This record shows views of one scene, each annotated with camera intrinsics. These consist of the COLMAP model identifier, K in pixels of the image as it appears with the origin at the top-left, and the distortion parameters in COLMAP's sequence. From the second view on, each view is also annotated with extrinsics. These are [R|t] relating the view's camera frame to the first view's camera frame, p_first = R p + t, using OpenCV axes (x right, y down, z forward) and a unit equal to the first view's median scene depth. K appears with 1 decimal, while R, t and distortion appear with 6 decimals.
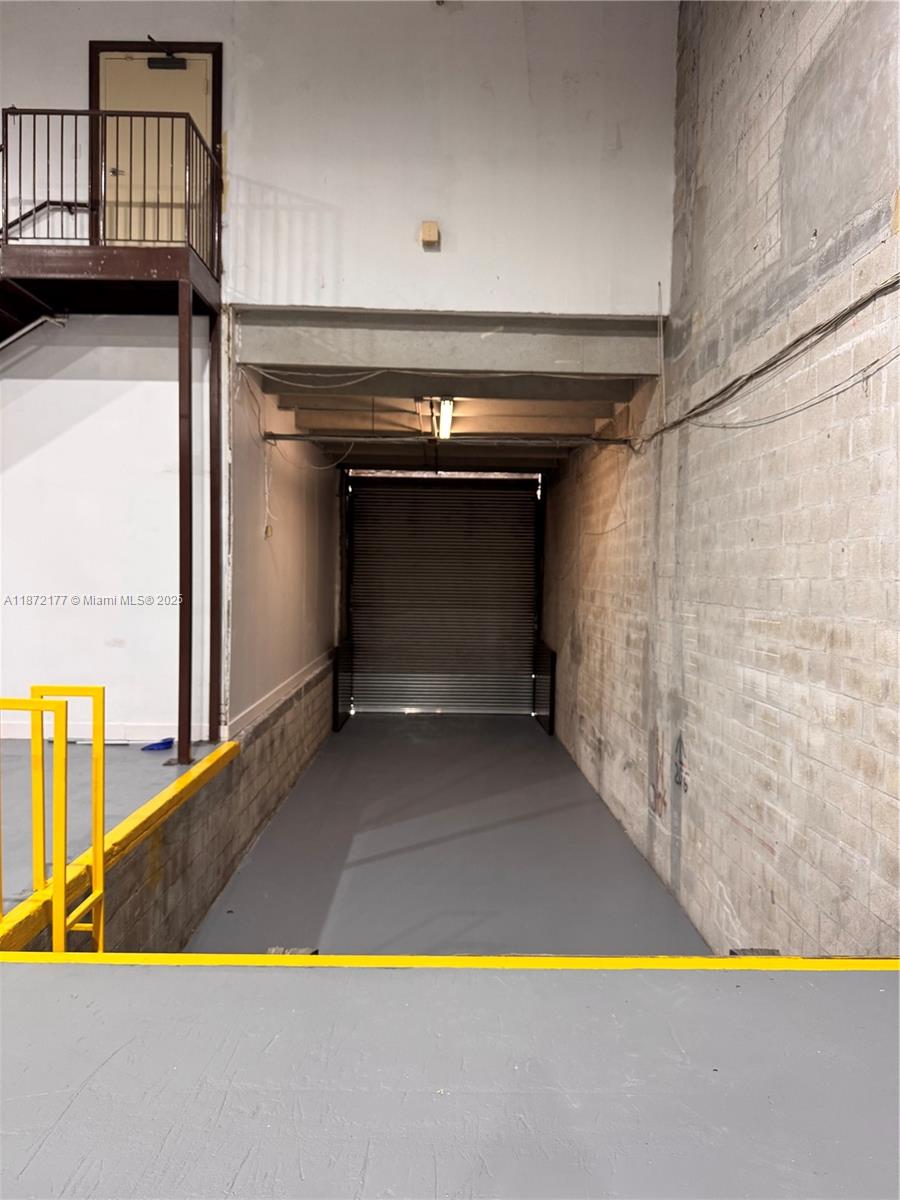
lens RADIAL K [[852.6, 0, 450.0], [0, 852.6, 600.0], [0, 0, 1]] dist [0.100527, -0.134499]
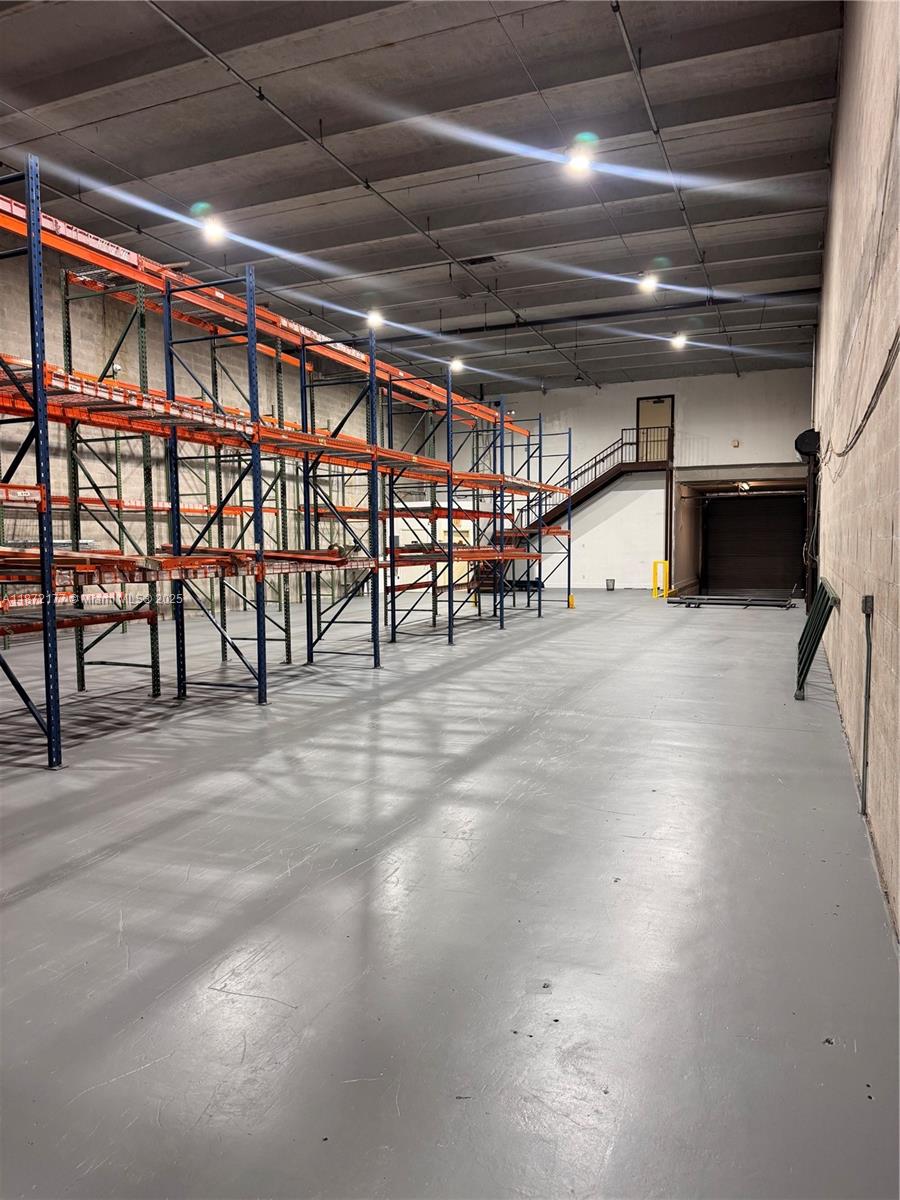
lens RADIAL K [[852.6, 0, 450.0], [0, 852.6, 600.0], [0, 0, 1]] dist [0.100527, -0.134499]
pose [[0.924638, 0.002224, -0.380840, 0.222746], [0.012348, 0.999282, 0.035817, 0.062412], [0.380646, -0.037821, 0.923947, -2.508972]]
